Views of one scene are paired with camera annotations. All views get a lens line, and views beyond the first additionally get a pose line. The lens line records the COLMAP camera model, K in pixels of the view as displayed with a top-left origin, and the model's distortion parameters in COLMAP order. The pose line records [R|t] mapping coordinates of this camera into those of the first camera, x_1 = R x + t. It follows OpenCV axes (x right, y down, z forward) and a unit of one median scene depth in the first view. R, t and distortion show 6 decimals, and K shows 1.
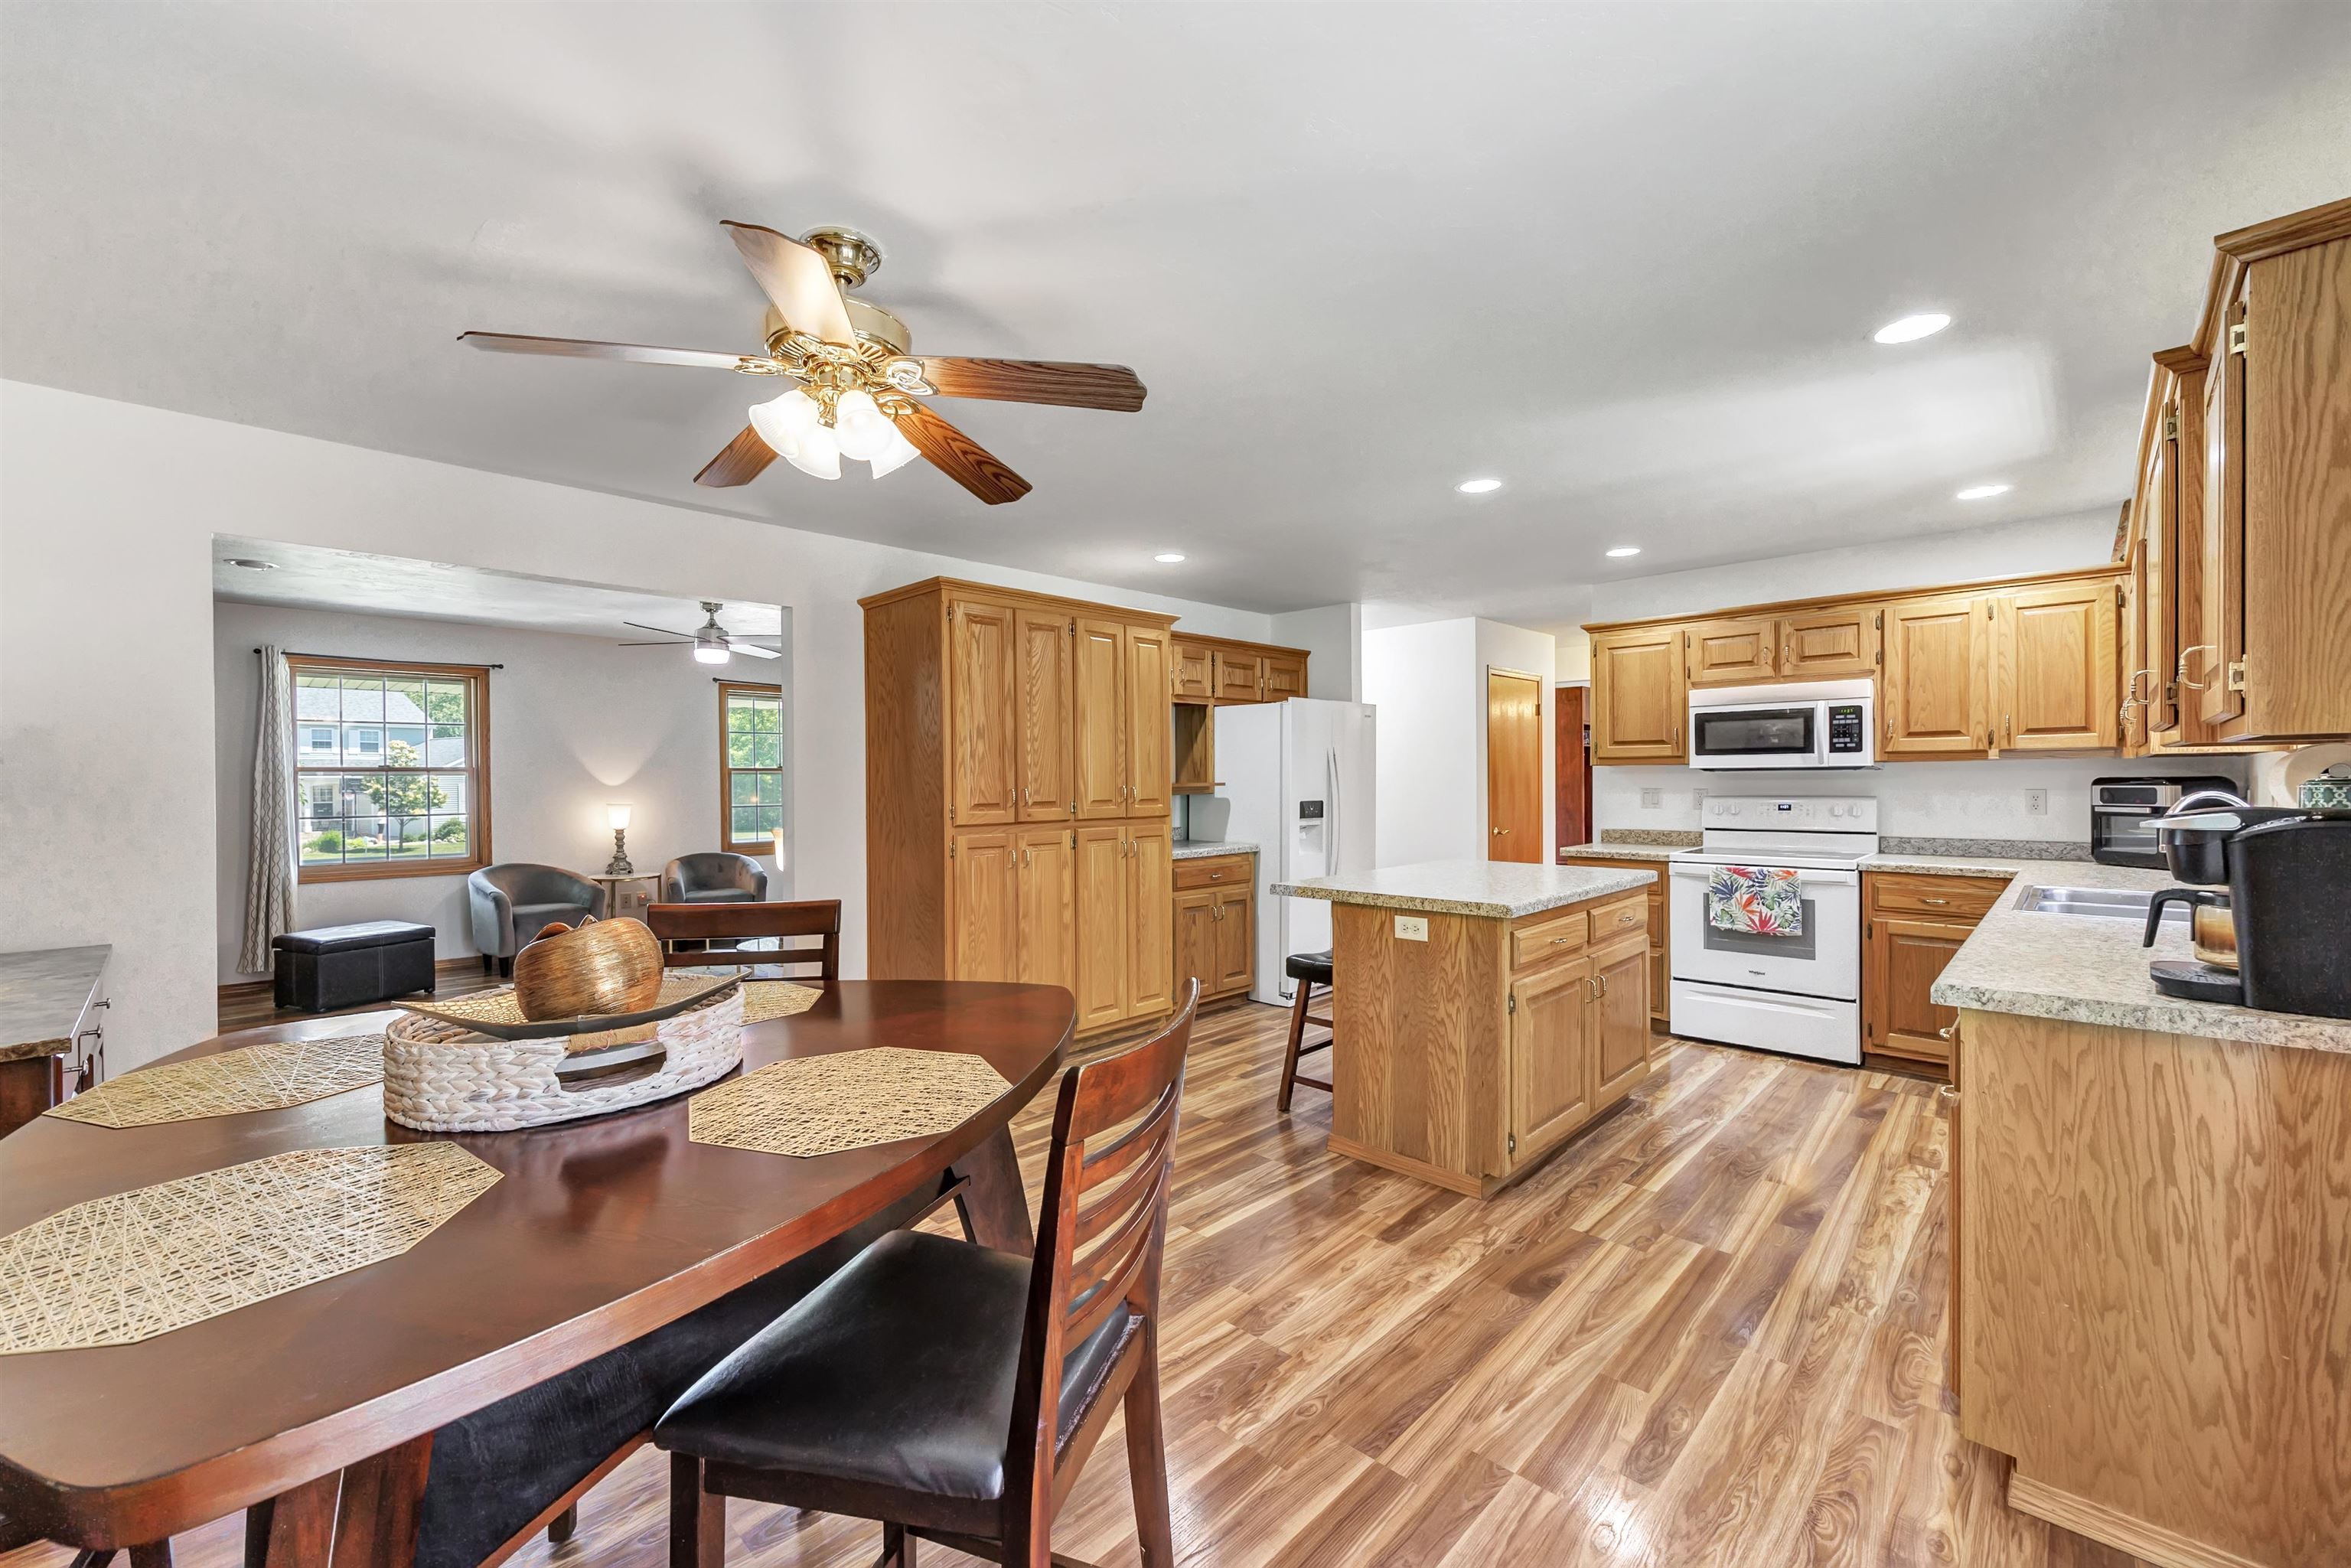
lens RADIAL K [[992.7, 0, 1121.1], [0, 992.7, 786.2], [0, 0, 1]] dist [0.004522, 0.000389]
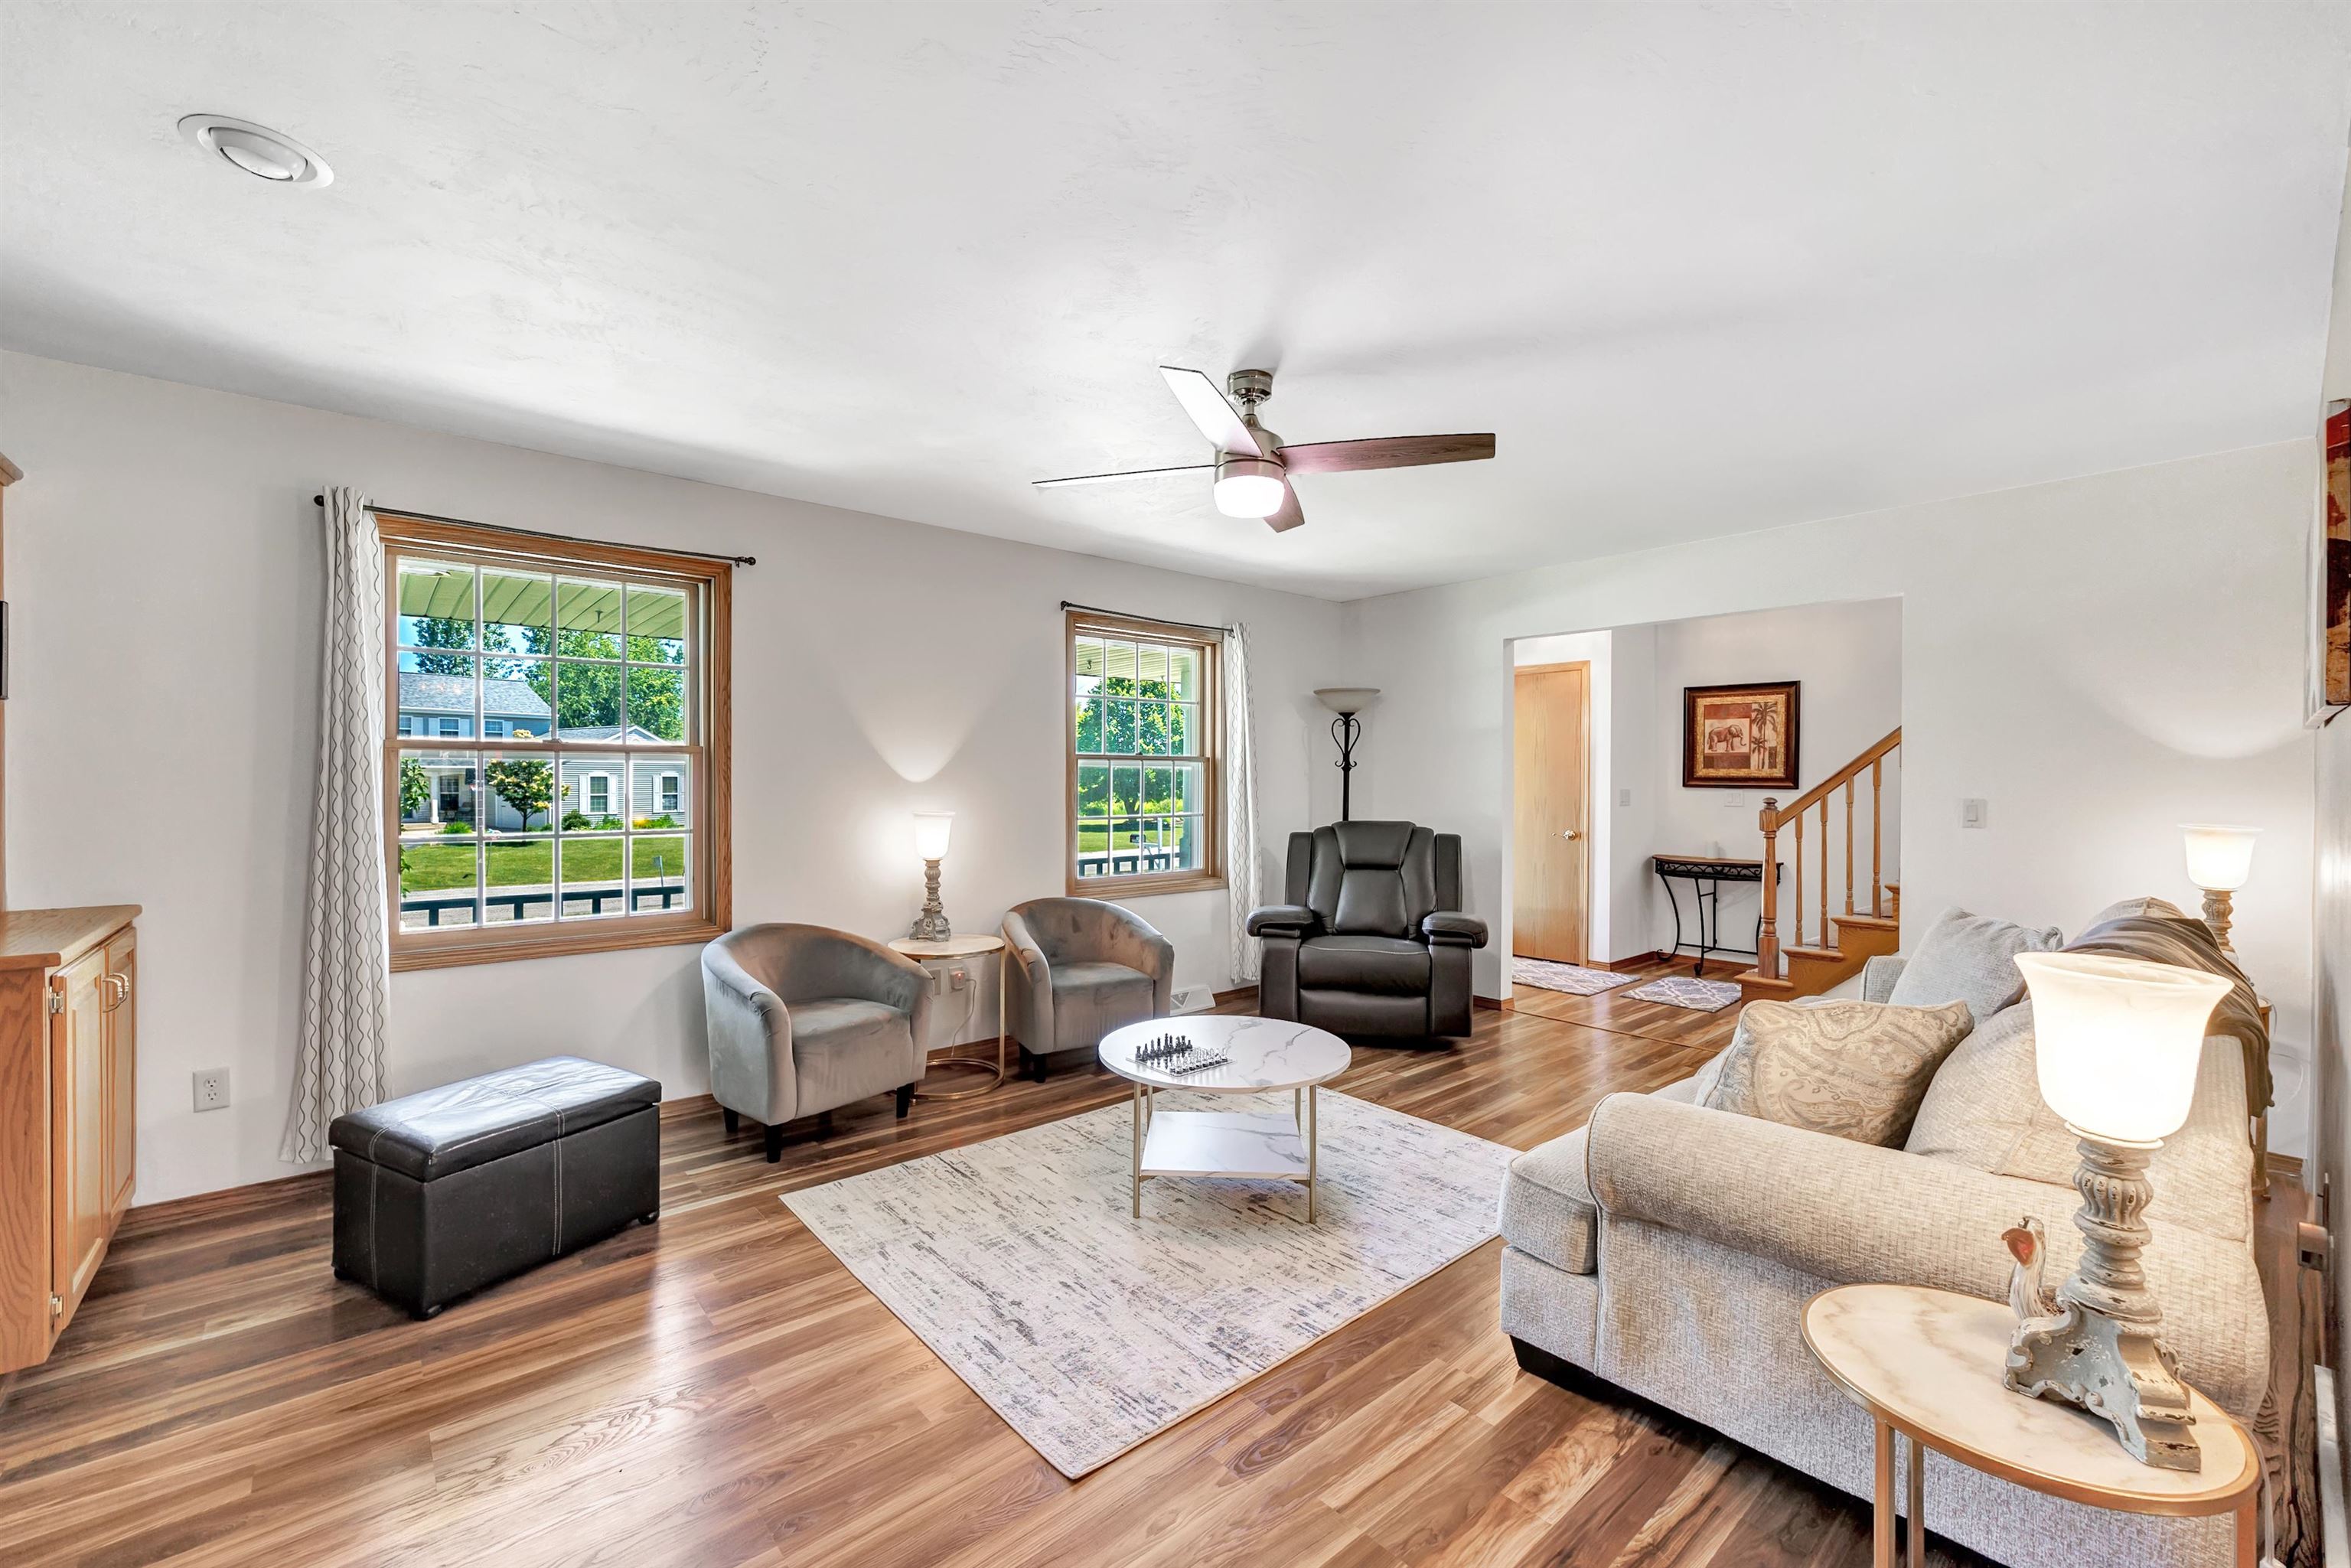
lens RADIAL K [[949.1, 0, 1066.4], [0, 949.1, 785.3], [0, 0, 1]] dist [0.010980, -0.000252]
pose [[0.994682, 0.009328, -0.102574, -0.403934], [-0.009061, 0.999954, 0.003066, -0.001297], [0.102598, -0.002120, 0.994721, 0.509183]]
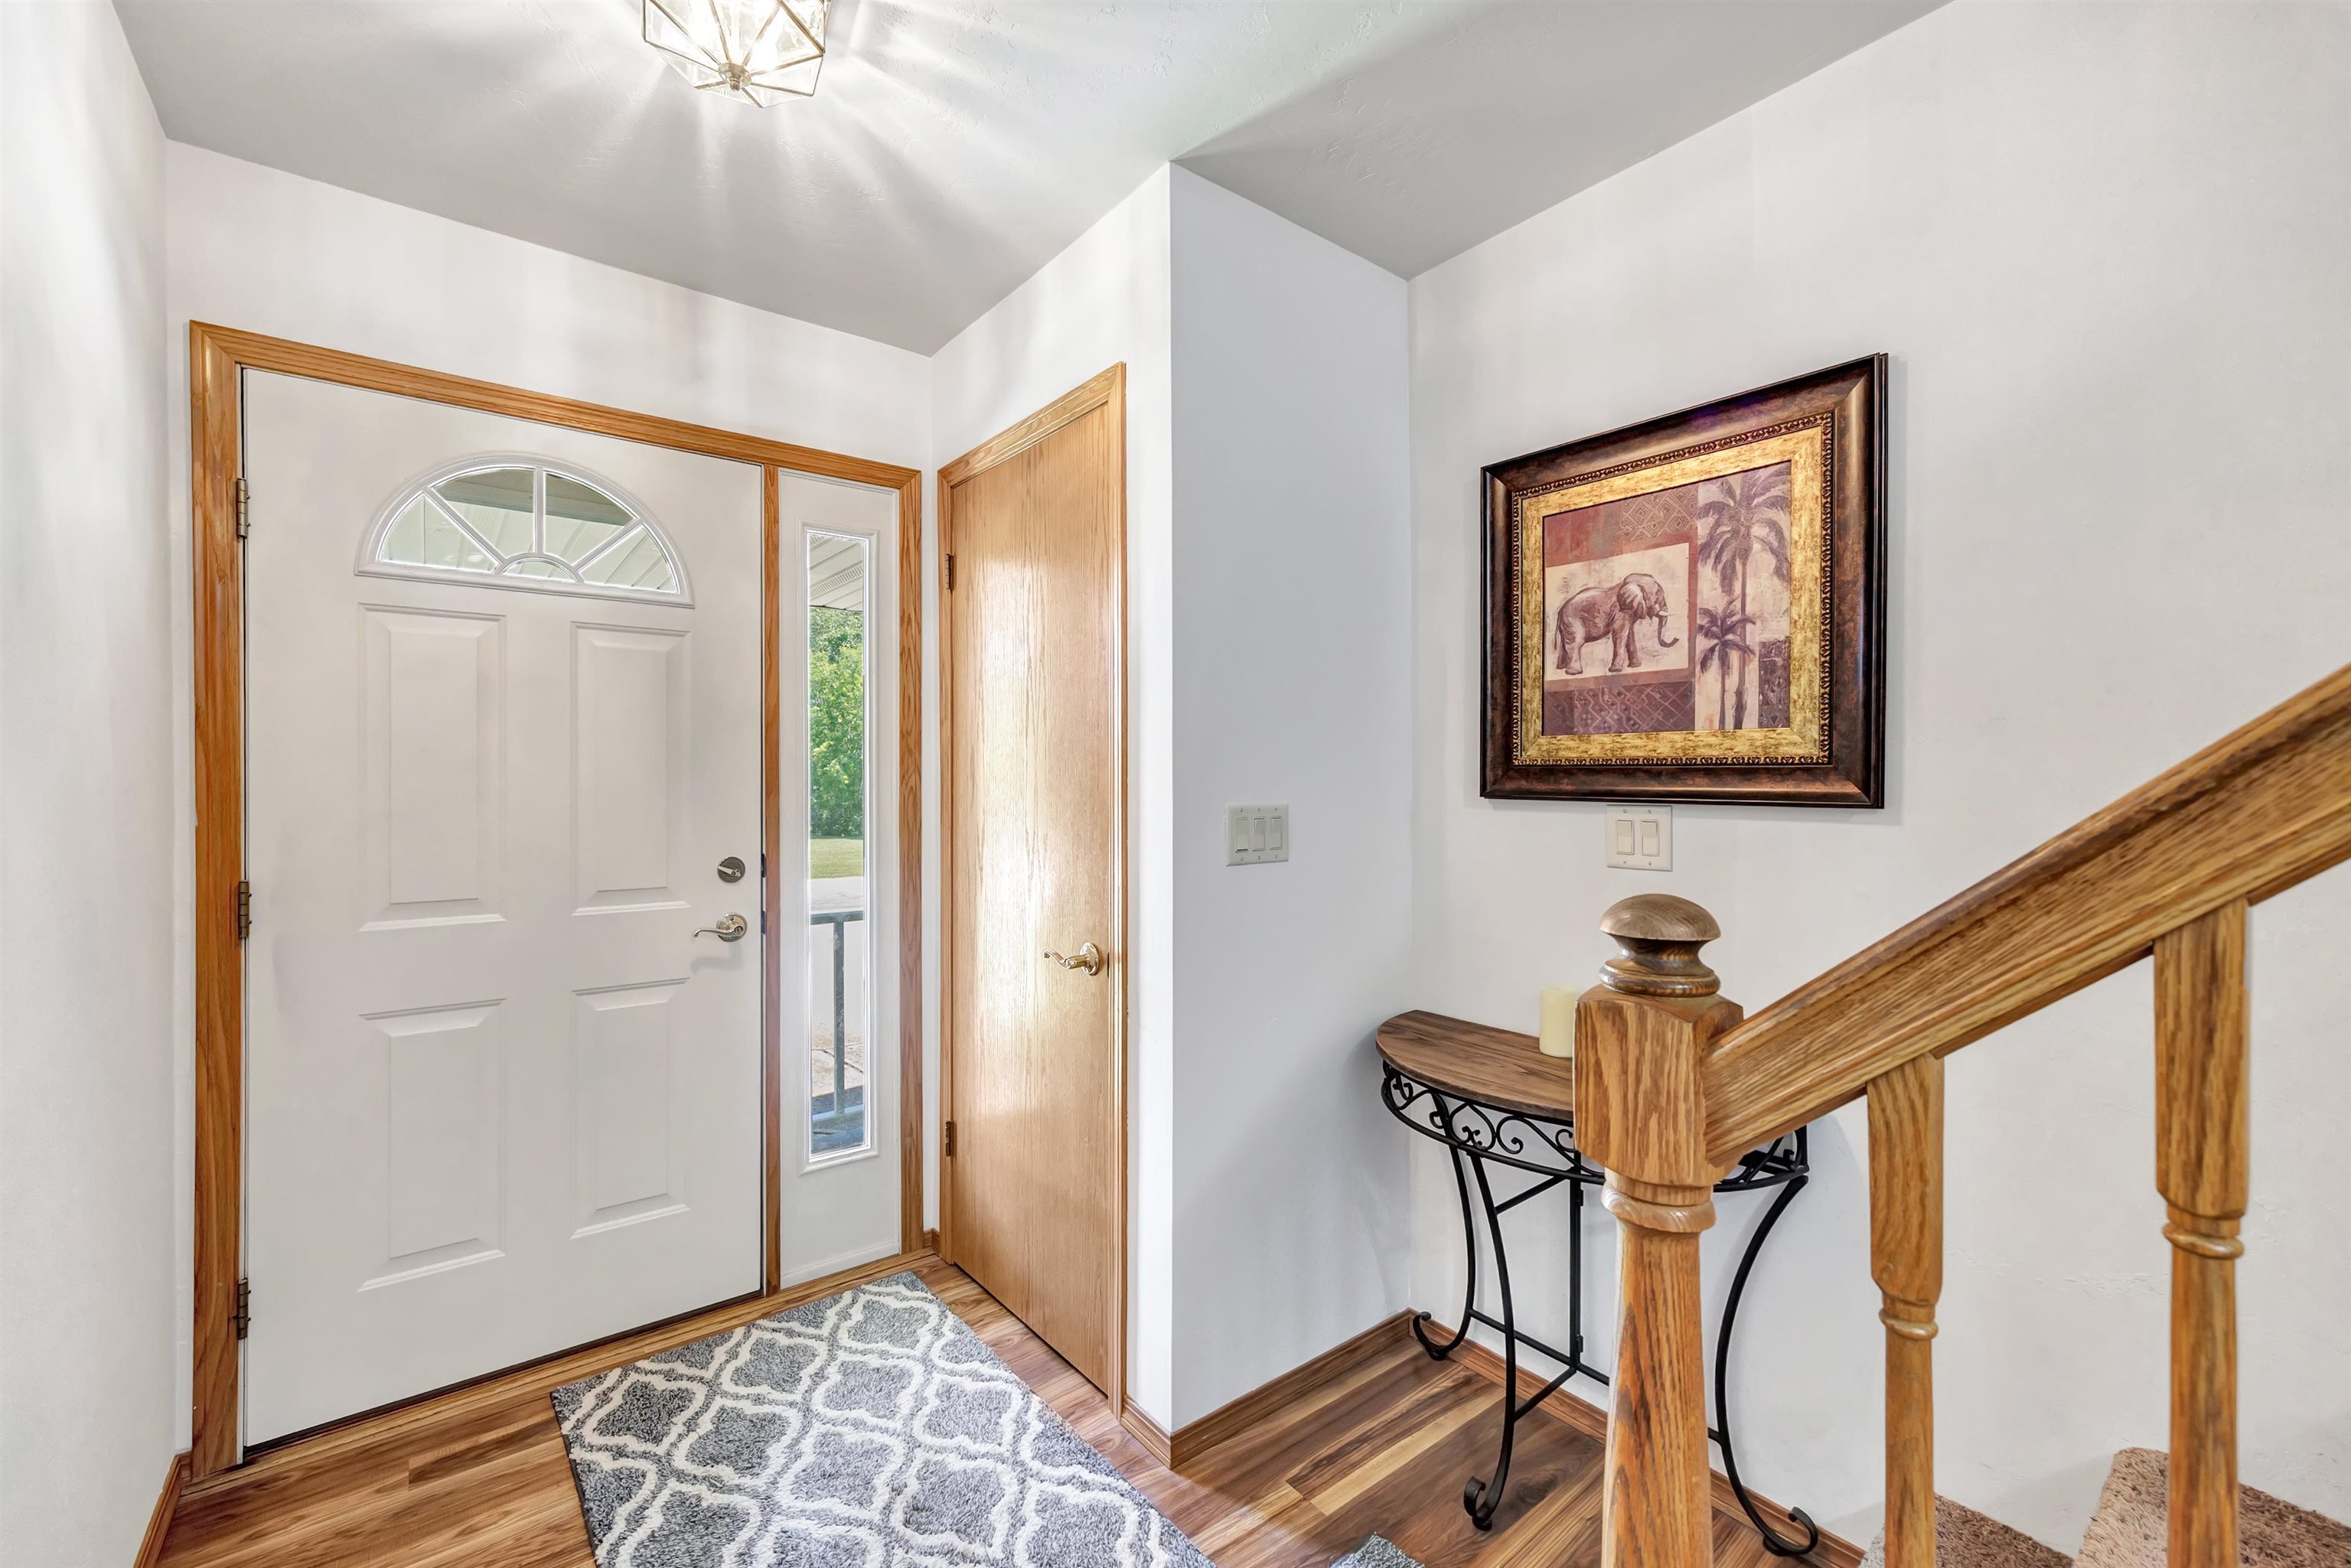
lens RADIAL K [[949.1, 0, 1069.1], [0, 949.1, 795.0], [0, 0, 1]] dist [0.010980, -0.000252]
pose [[0.989677, 0.004004, -0.143260, 0.051841], [-0.002908, 0.999965, 0.007857, -0.005370], [0.143286, -0.007359, 0.989654, 1.255506]]
